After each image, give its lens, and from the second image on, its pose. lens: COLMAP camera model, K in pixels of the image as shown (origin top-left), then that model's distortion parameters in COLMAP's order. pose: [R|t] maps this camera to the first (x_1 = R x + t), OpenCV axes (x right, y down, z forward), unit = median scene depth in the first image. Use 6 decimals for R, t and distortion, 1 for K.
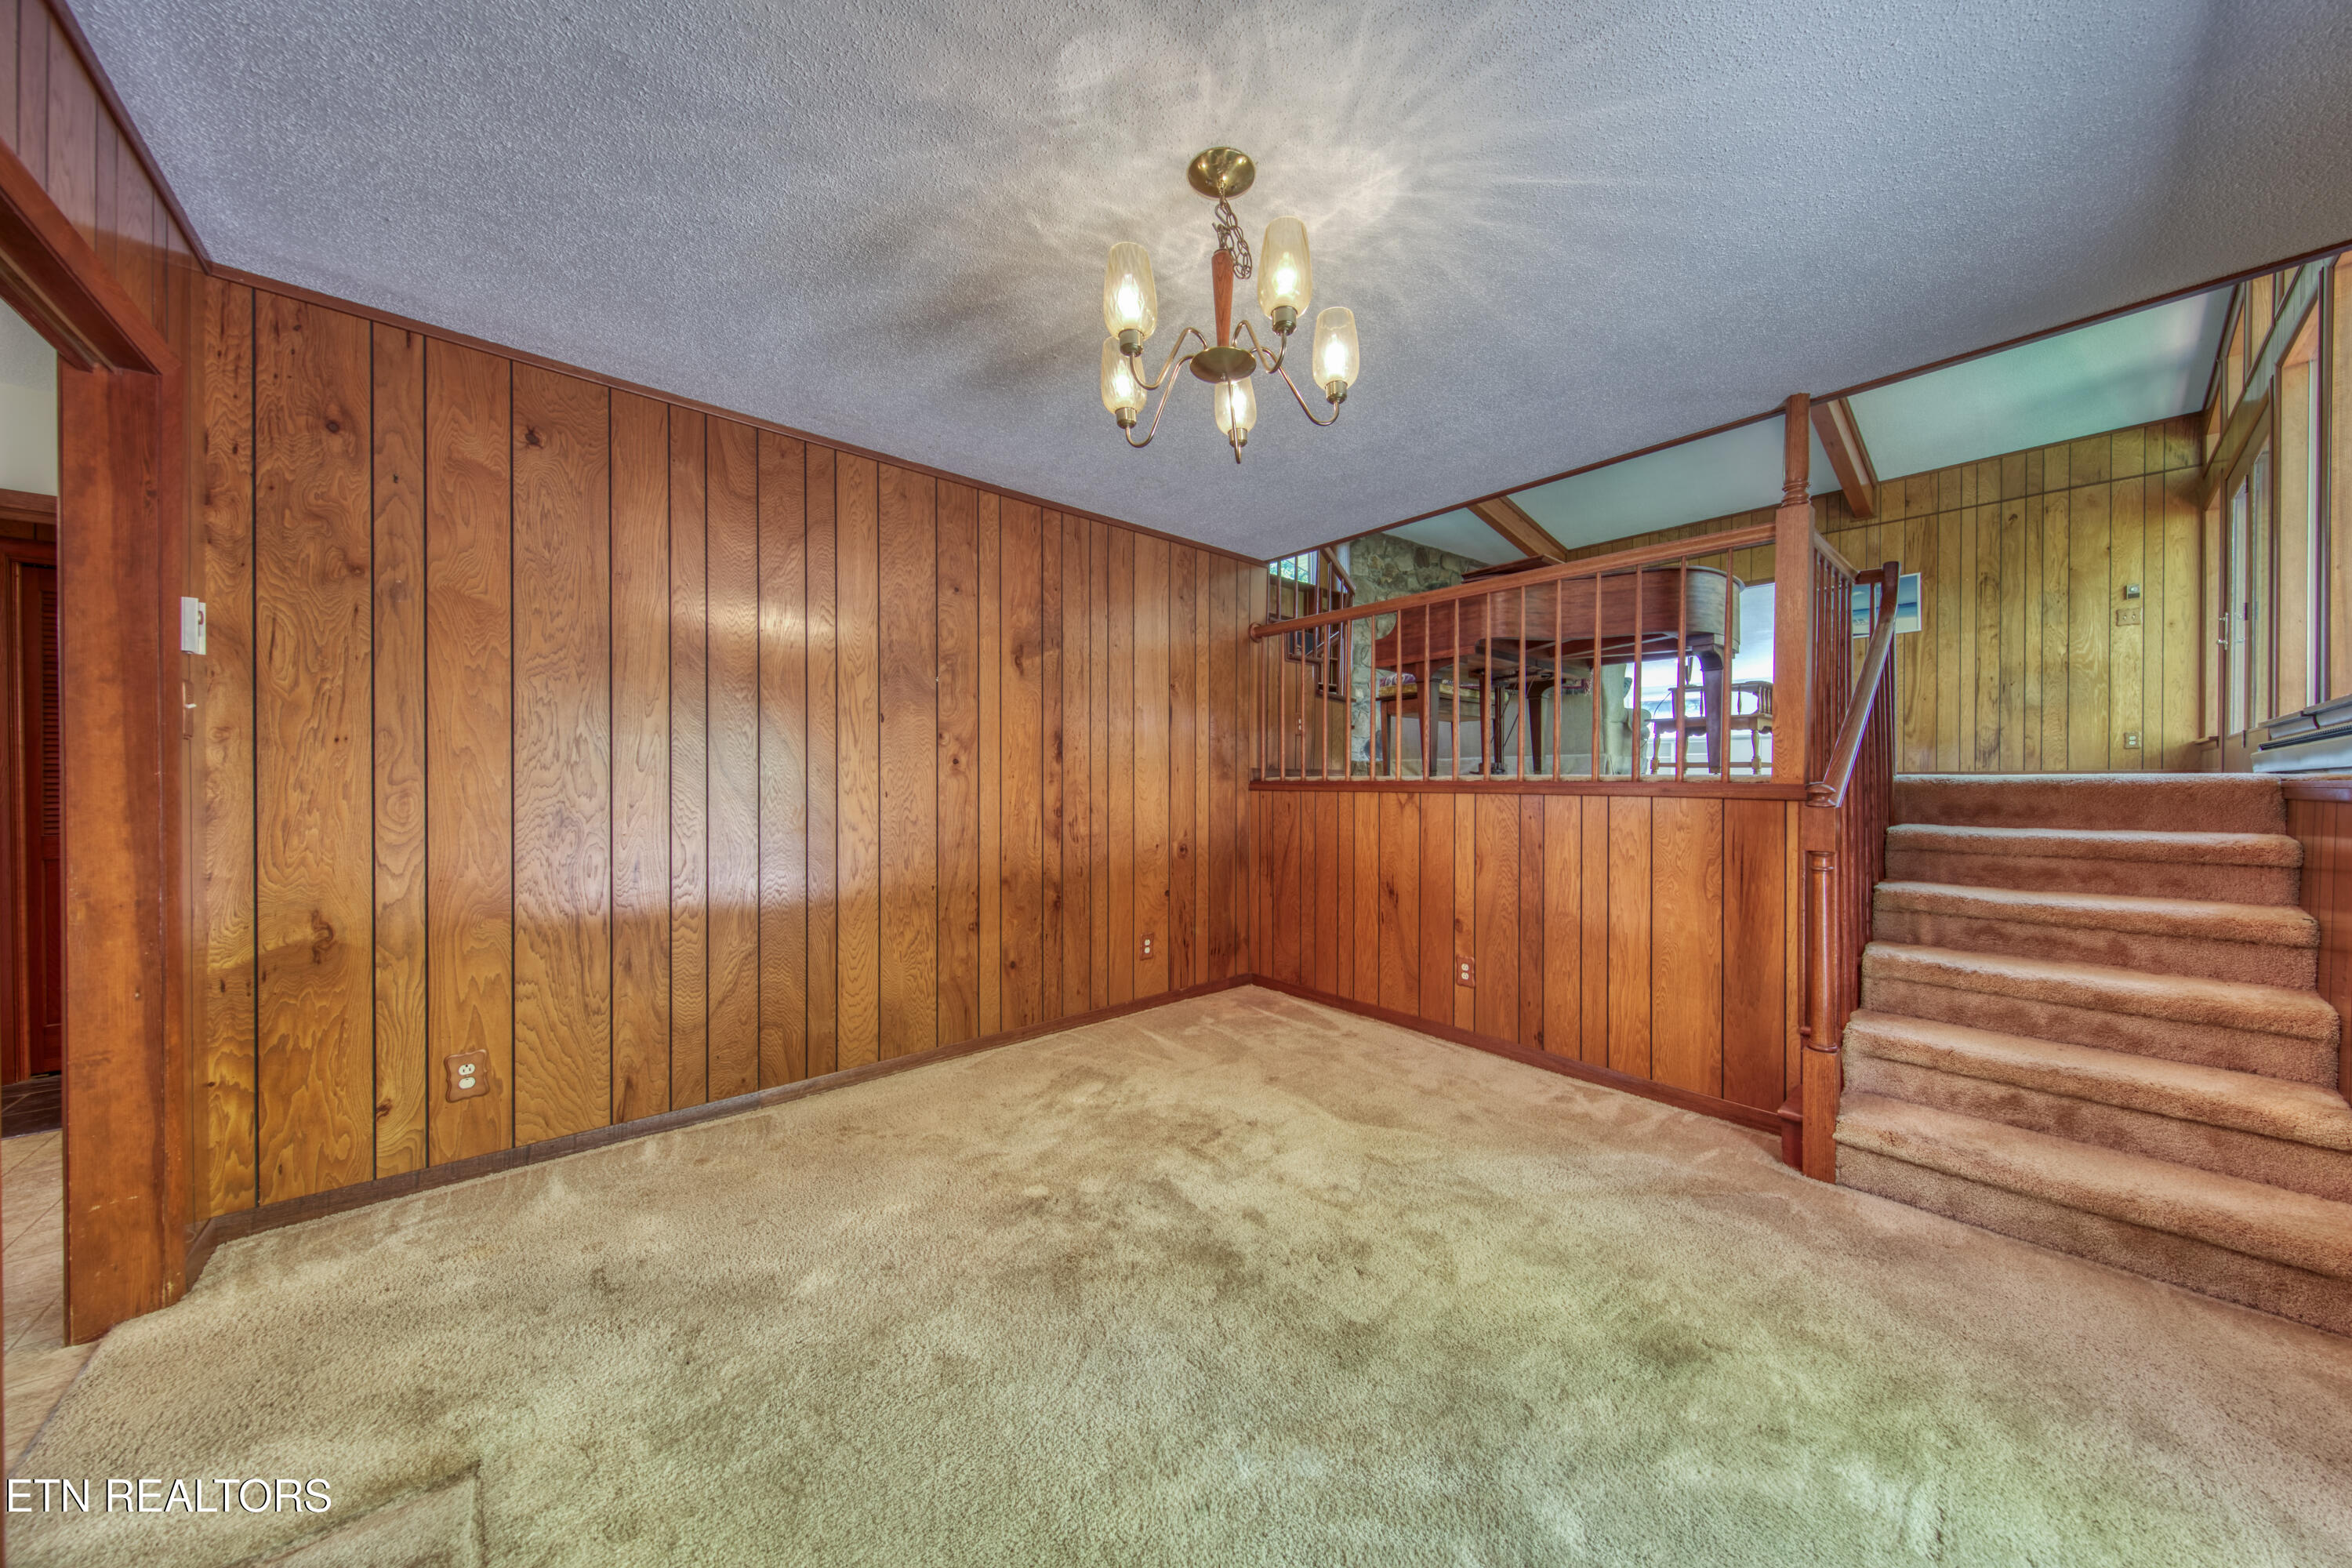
lens RADIAL K [[762.0, 0, 1231.0], [0, 762.0, 781.6], [0, 0, 1]] dist [0.007572, -0.006278]
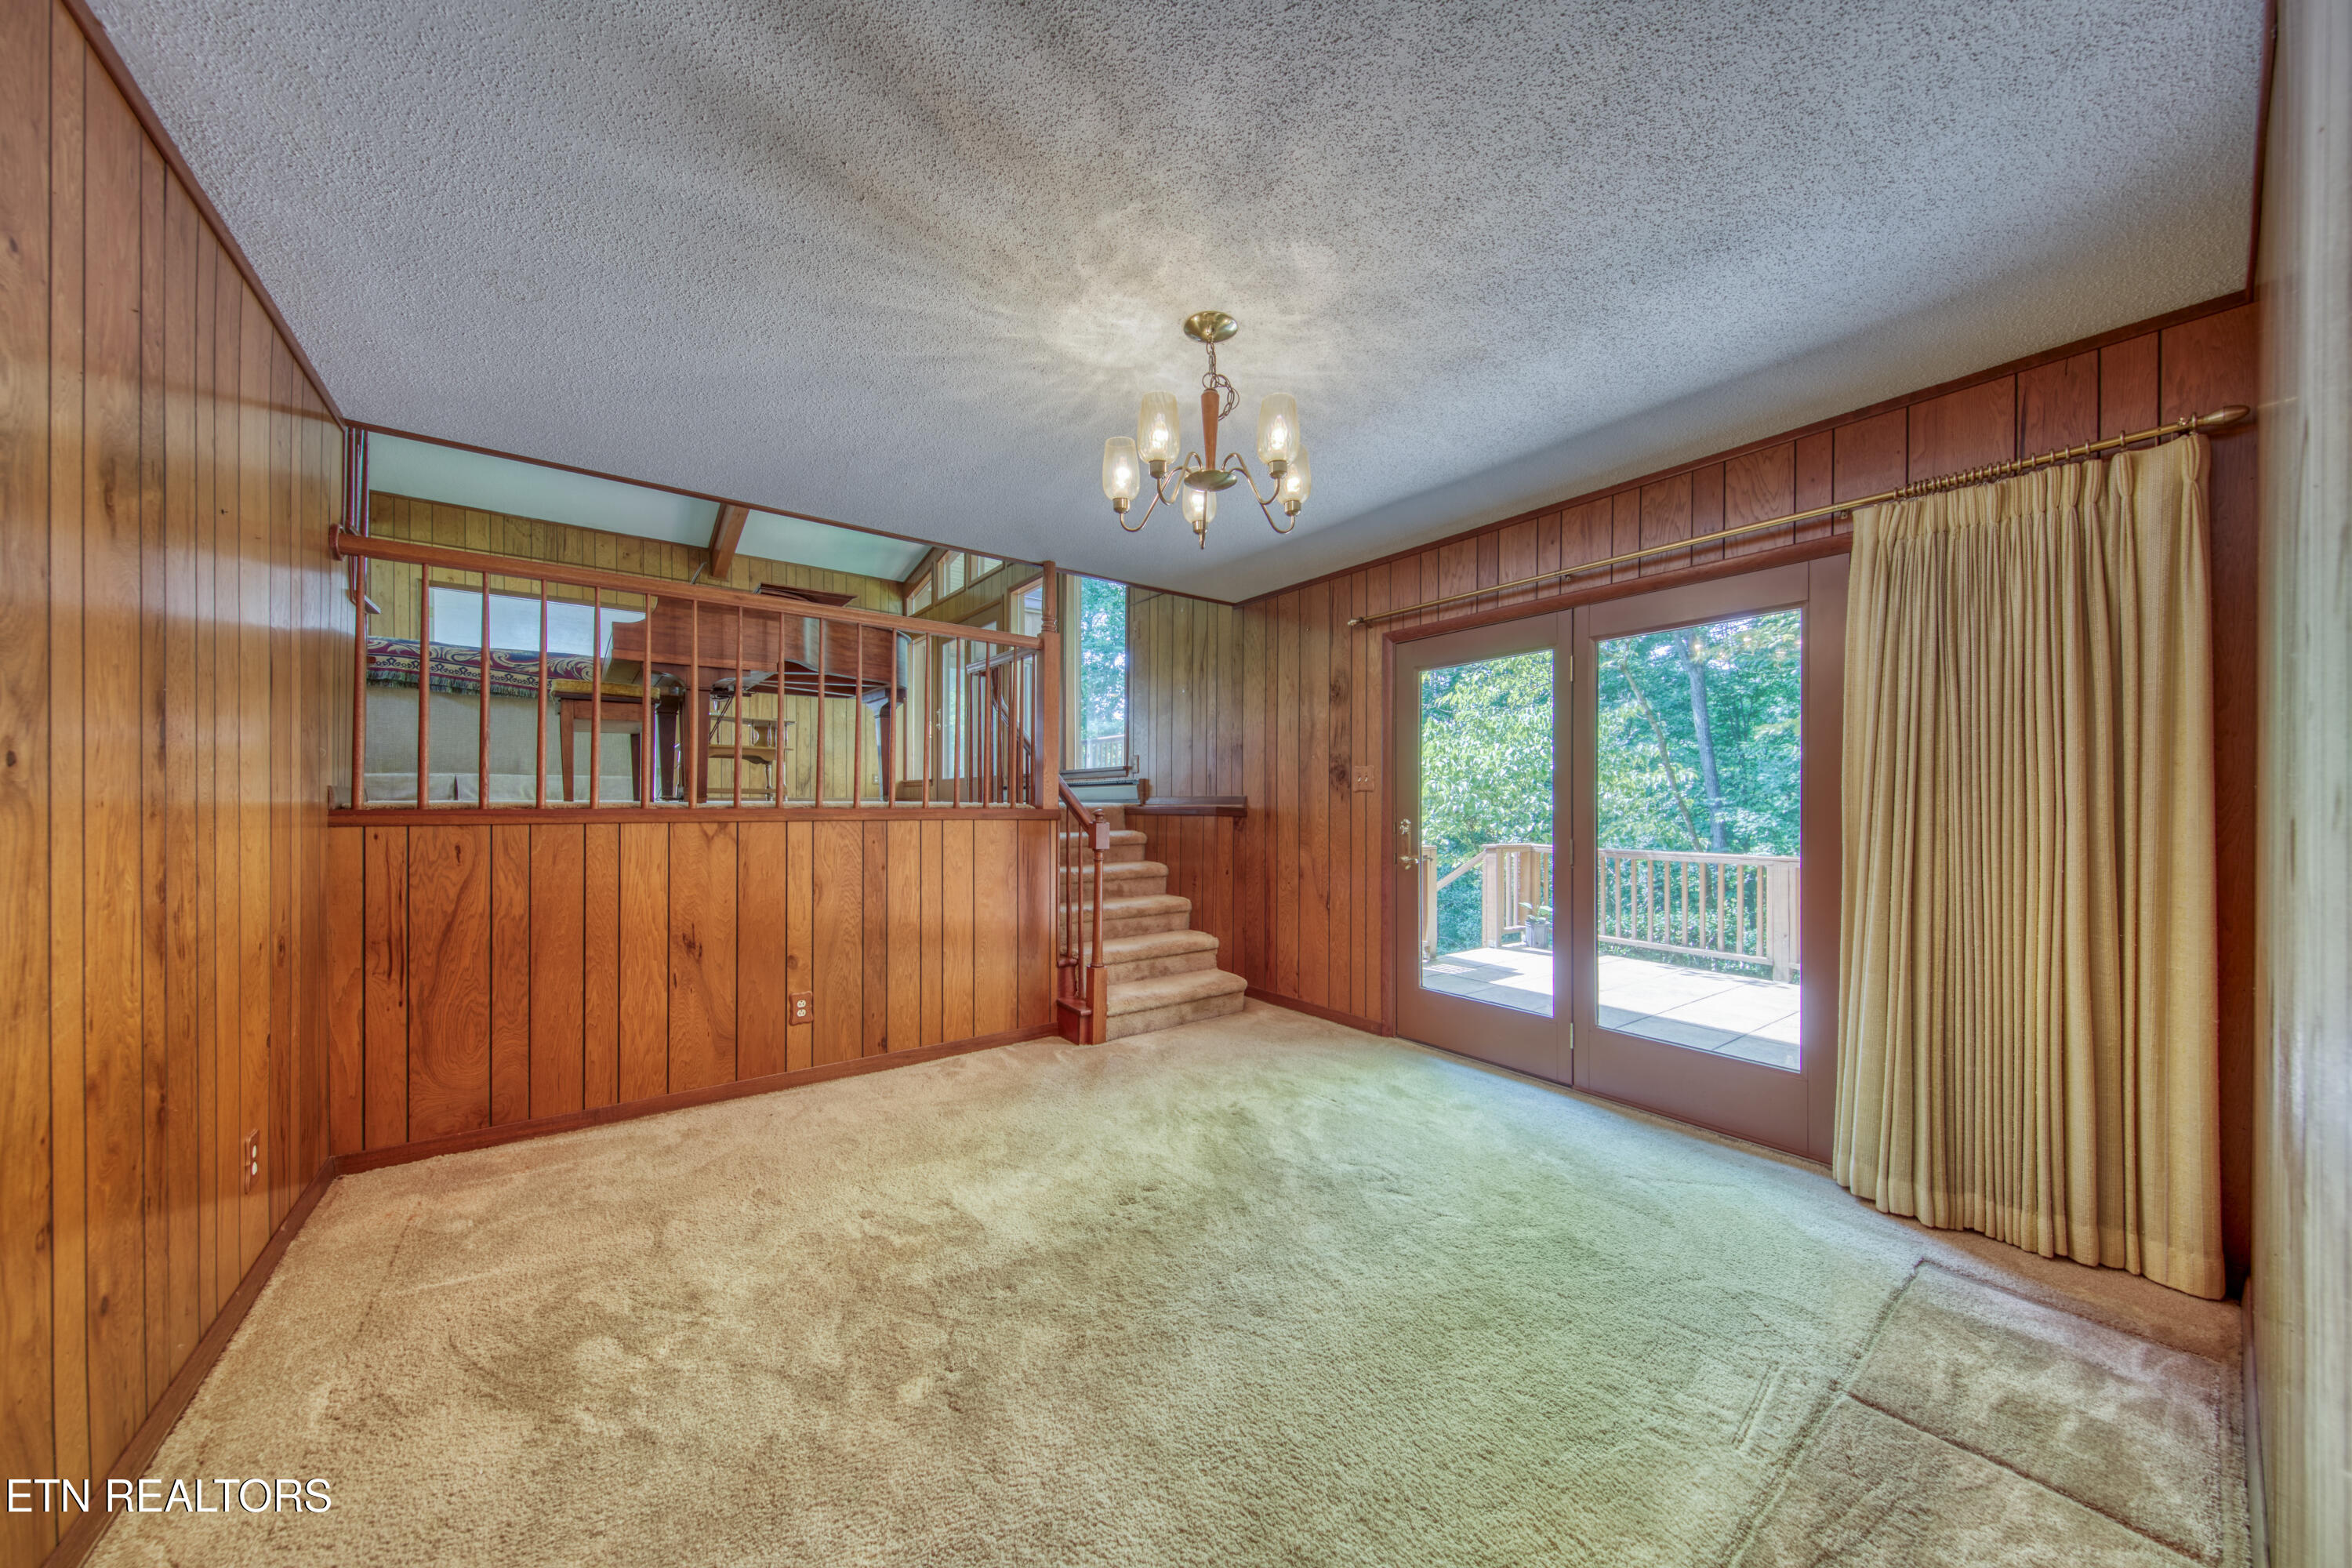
lens RADIAL K [[782.1, 0, 1166.1], [0, 782.1, 802.4], [0, 0, 1]] dist [0.000440, -0.000187]
pose [[0.101131, 0.002372, 0.994870, -0.662813], [0.002011, 0.999995, -0.002588, -0.004954], [-0.994871, 0.002262, 0.101126, 0.479436]]
